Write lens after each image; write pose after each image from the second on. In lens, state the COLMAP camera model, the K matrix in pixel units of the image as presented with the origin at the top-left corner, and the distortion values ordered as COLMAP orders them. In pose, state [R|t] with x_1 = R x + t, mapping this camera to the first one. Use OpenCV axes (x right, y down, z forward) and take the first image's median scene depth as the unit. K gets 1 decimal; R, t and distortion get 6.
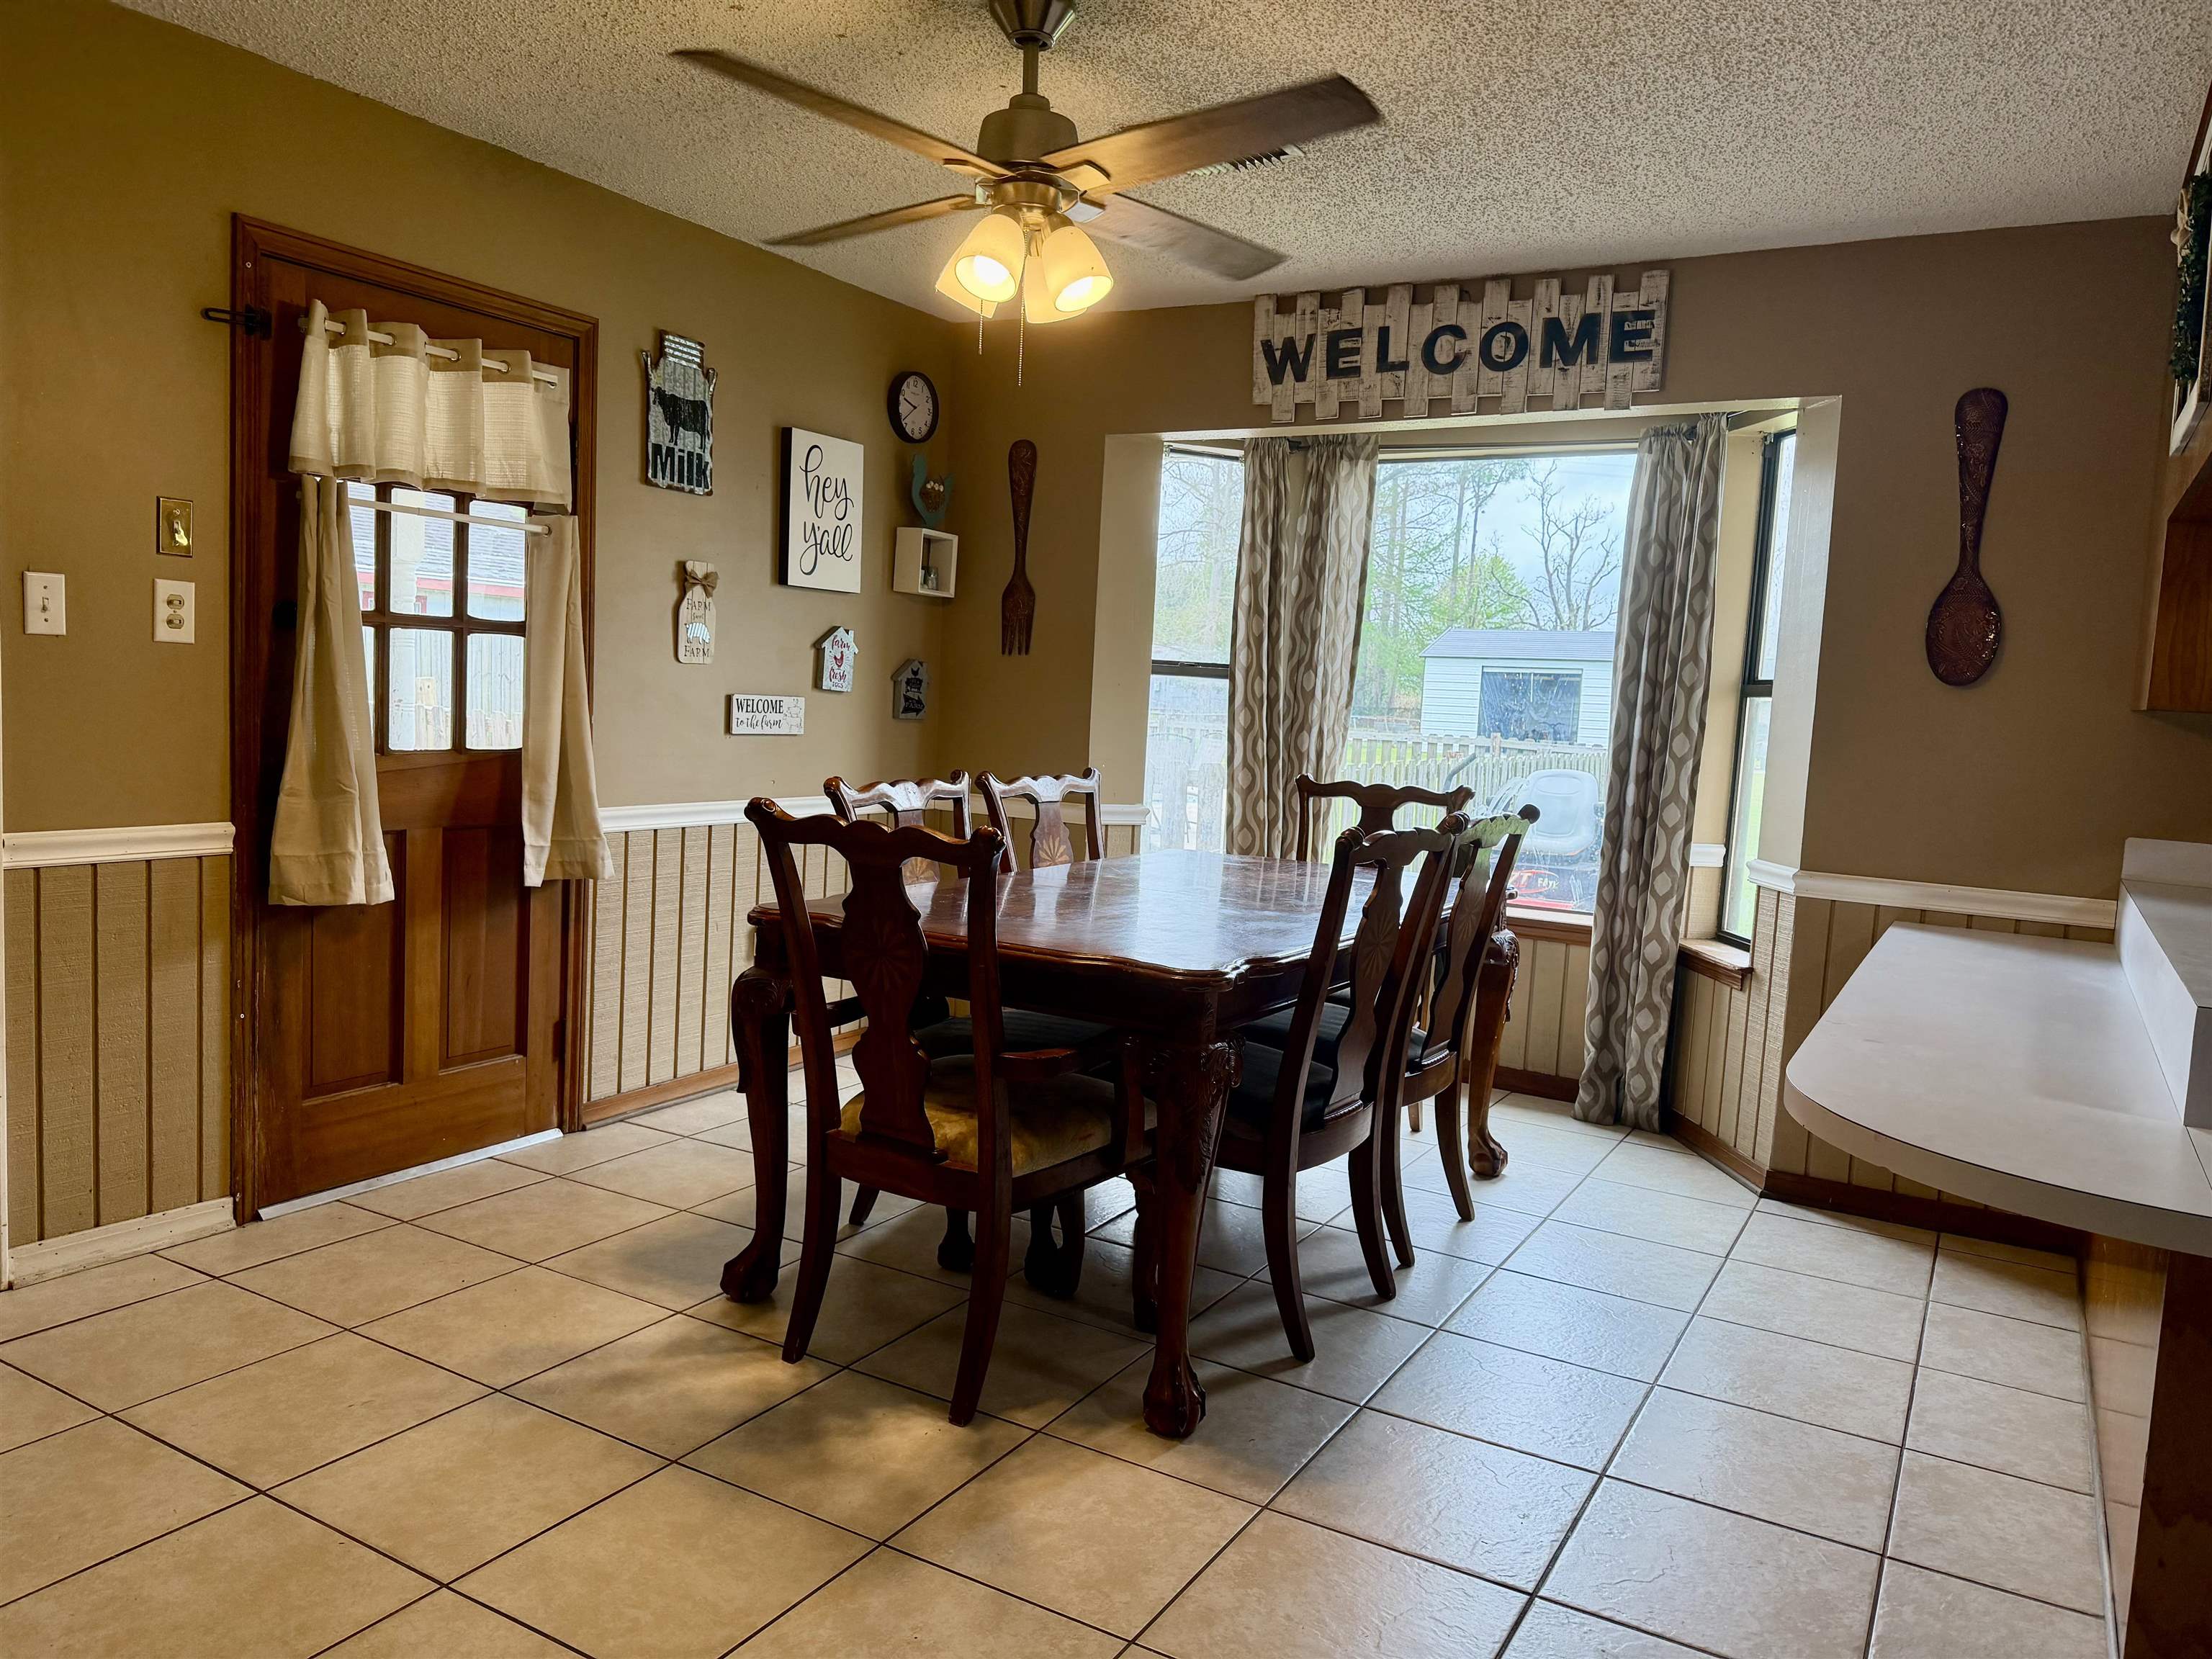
lens RADIAL K [[1552.7, 0, 1106.4], [0, 1552.7, 843.2], [0, 0, 1]] dist [0.079653, -0.076102]
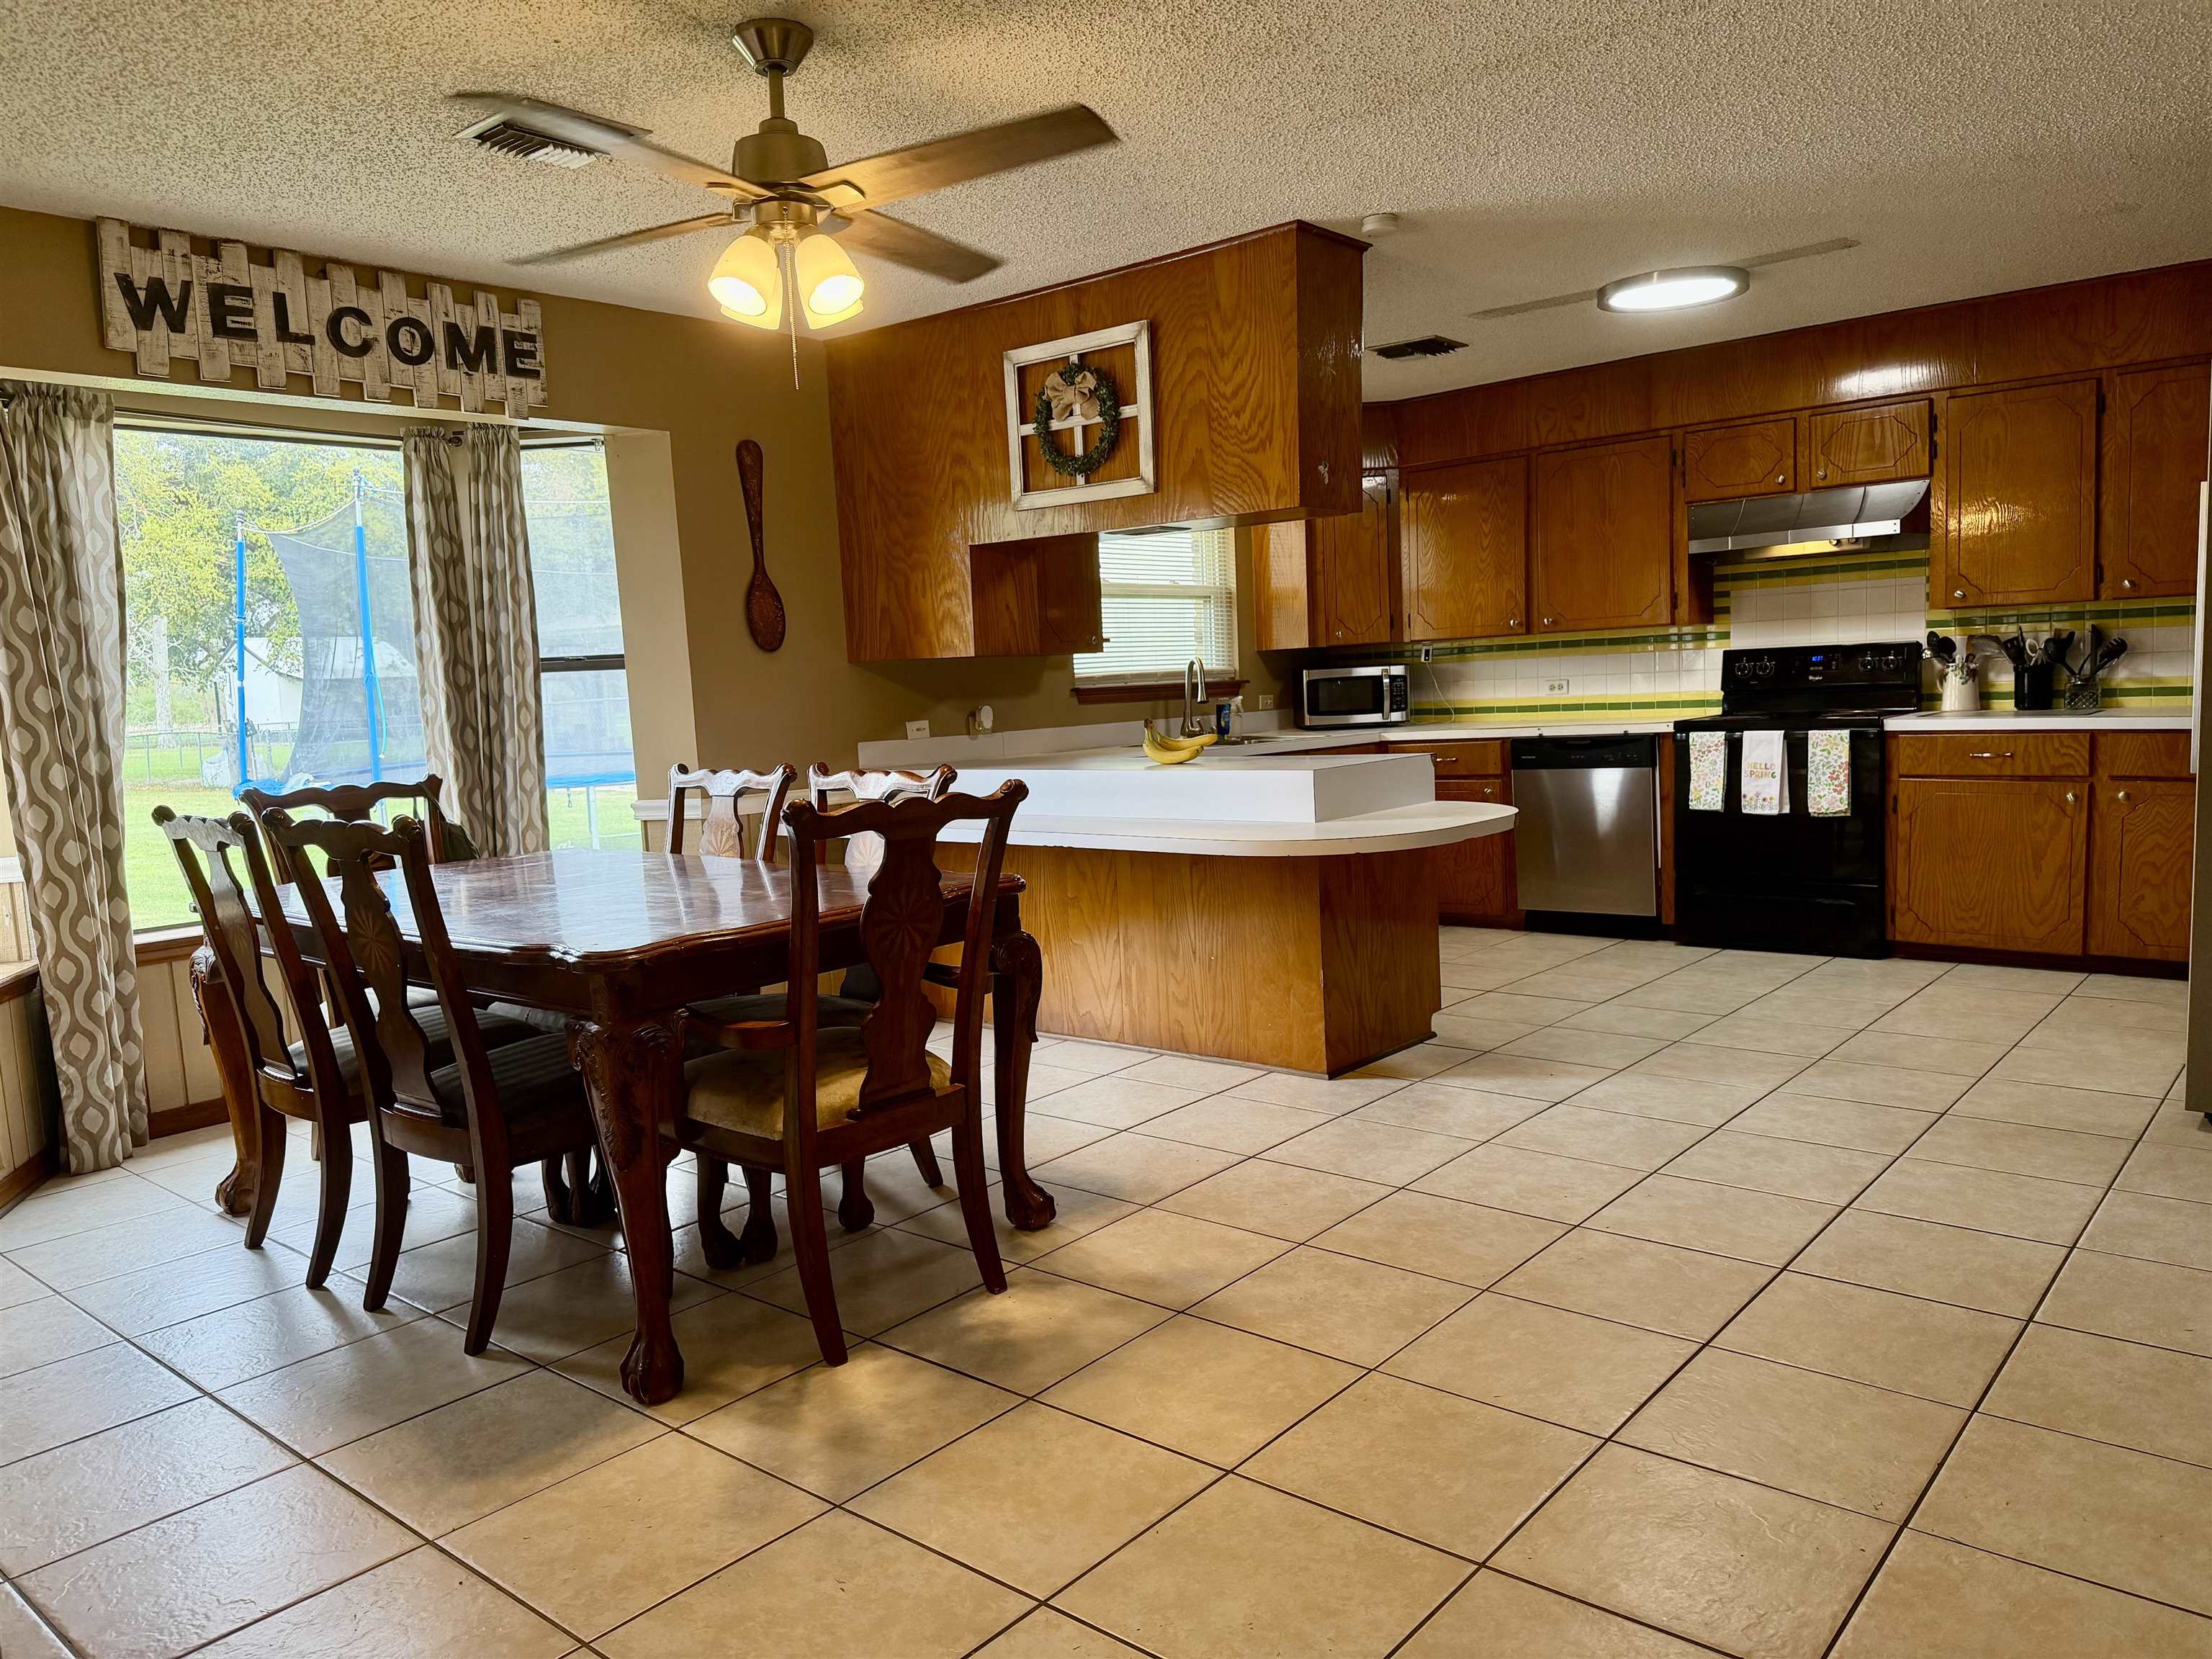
lens RADIAL K [[1552.7, 0, 1069.7], [0, 1552.7, 860.3], [0, 0, 1]] dist [0.079653, -0.076102]
pose [[0.184539, -0.174020, 0.967296, -0.740711], [0.158008, 0.976650, 0.145559, -0.069245], [-0.970041, 0.125979, 0.207727, 0.422822]]
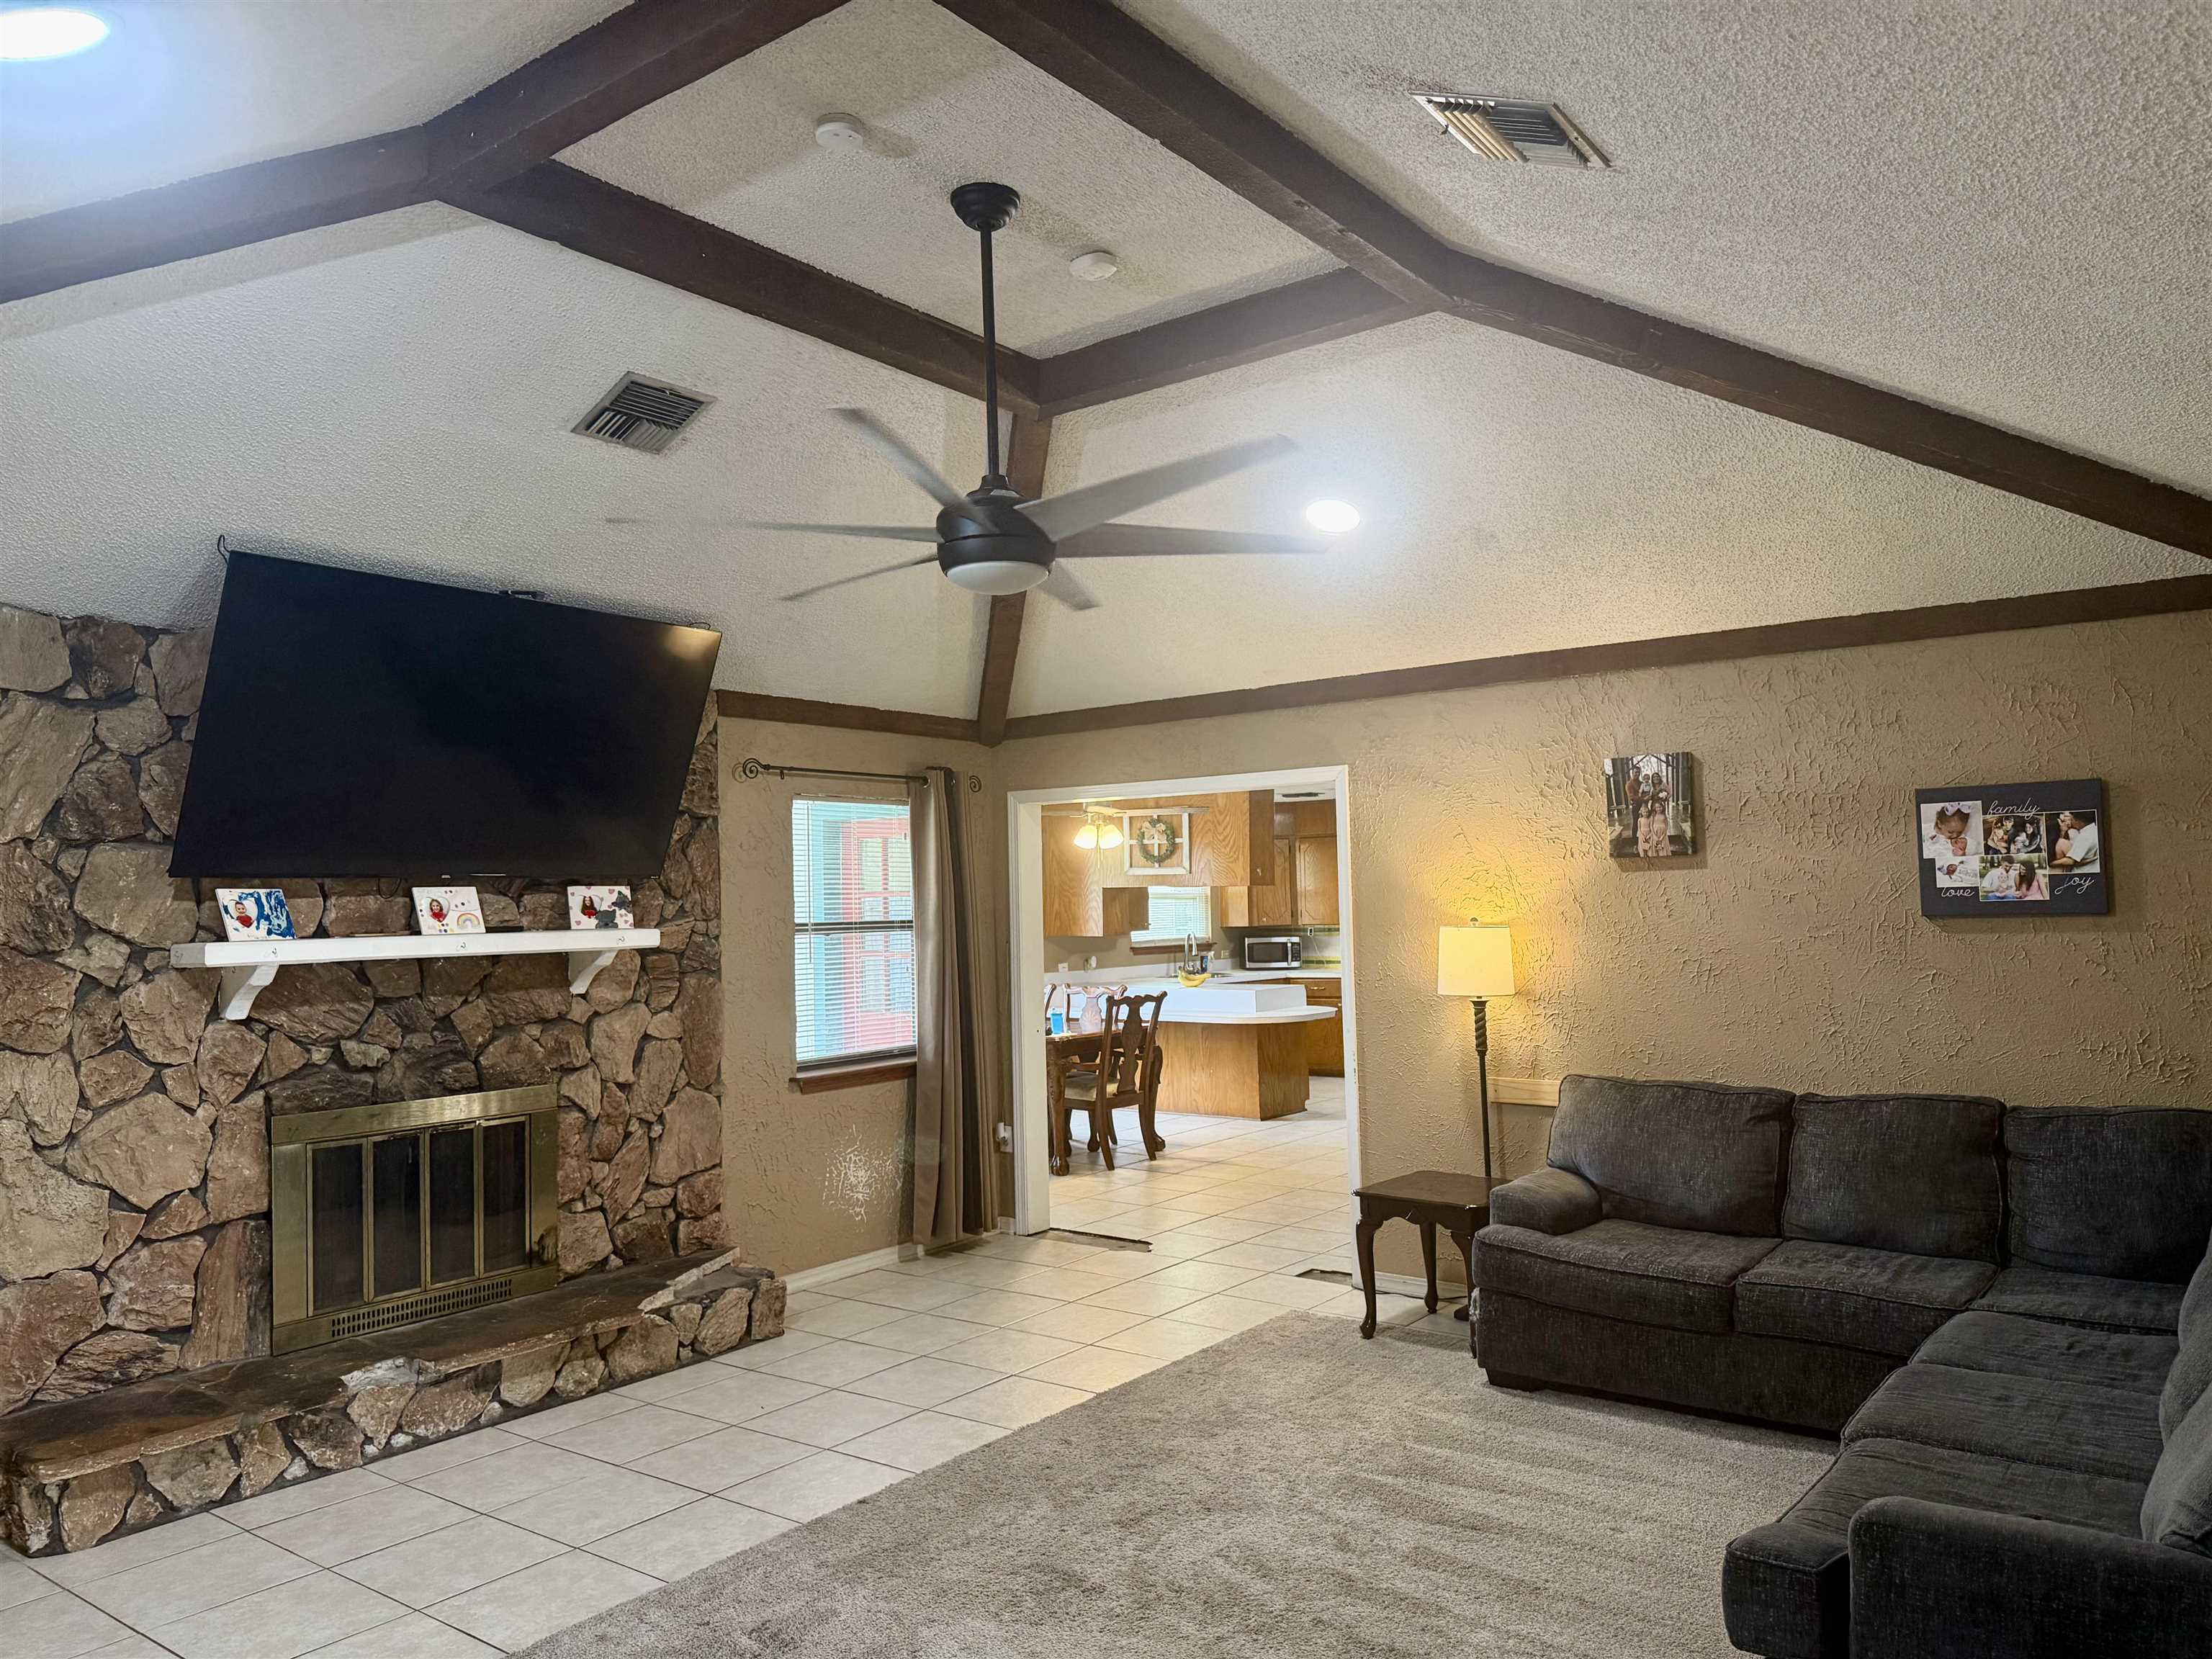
lens RADIAL K [[1552.7, 0, 1125.4], [0, 1552.7, 825.3], [0, 0, 1]] dist [0.079653, -0.076102]
pose [[0.104441, -0.008512, 0.994495, -2.322564], [0.129375, 0.991583, -0.005100, -0.243032], [-0.986080, 0.129195, 0.104663, 0.379182]]
